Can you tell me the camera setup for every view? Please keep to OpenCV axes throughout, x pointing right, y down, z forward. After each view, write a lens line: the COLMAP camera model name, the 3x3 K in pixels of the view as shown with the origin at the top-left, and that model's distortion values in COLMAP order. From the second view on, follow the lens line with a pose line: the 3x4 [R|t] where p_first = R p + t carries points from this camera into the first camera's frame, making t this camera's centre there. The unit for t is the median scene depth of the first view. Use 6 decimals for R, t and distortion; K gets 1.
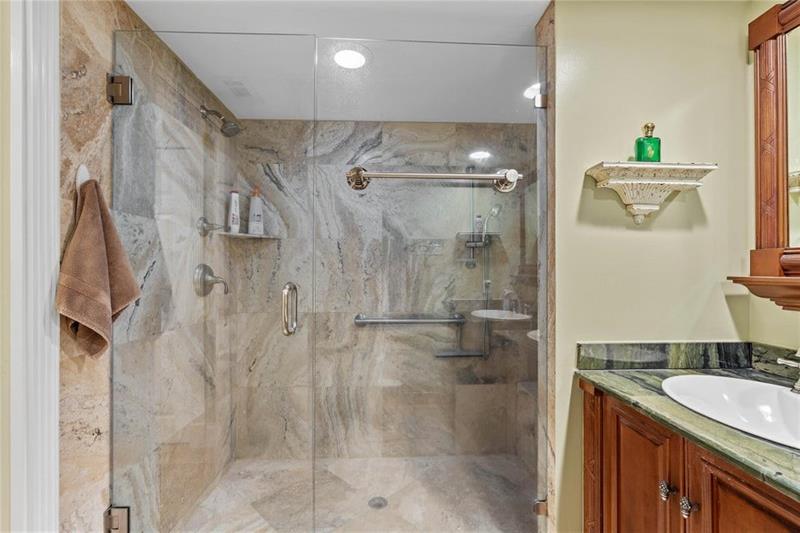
lens RADIAL K [[356.1, 0, 399.0], [0, 356.1, 273.6], [0, 0, 1]] dist [0.001779, 0.000327]
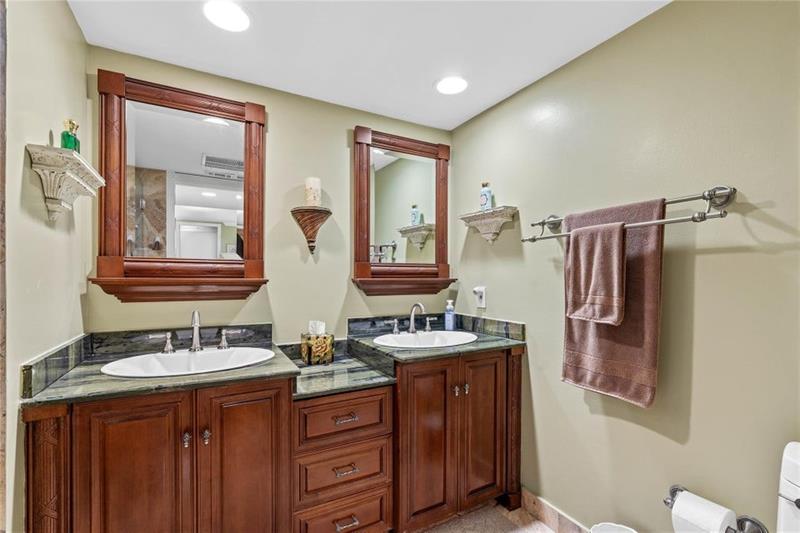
lens RADIAL K [[357.1, 0, 397.5], [0, 357.1, 276.9], [0, 0, 1]] dist [-0.002951, 0.000458]
pose [[-0.441148, -0.001409, 0.897433, -0.355412], [-0.002167, 0.999998, 0.000505, 0.001151], [-0.897432, -0.001722, -0.441150, 0.401107]]
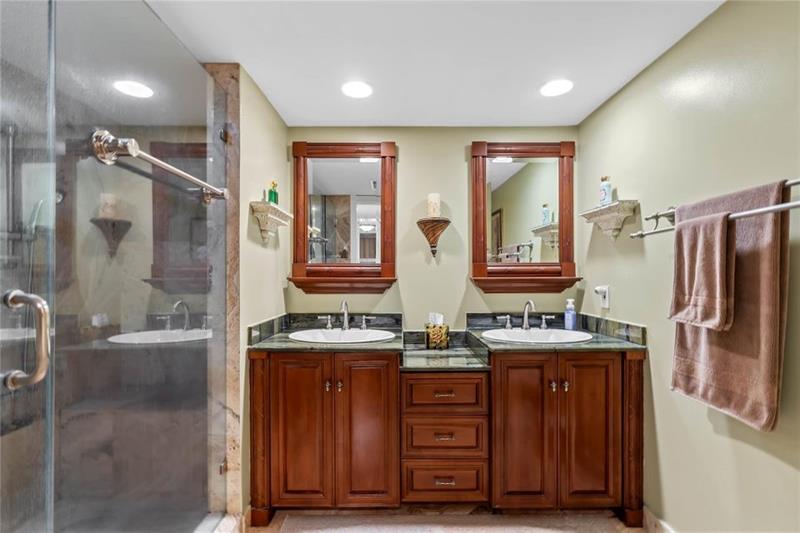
lens RADIAL K [[356.1, 0, 399.0], [0, 356.1, 273.6], [0, 0, 1]] dist [0.001779, 0.000327]
pose [[0.042015, 0.006459, 0.999096, -0.547126], [0.002080, 0.999976, -0.006552, 0.000895], [-0.999115, 0.002353, 0.042000, 0.238856]]
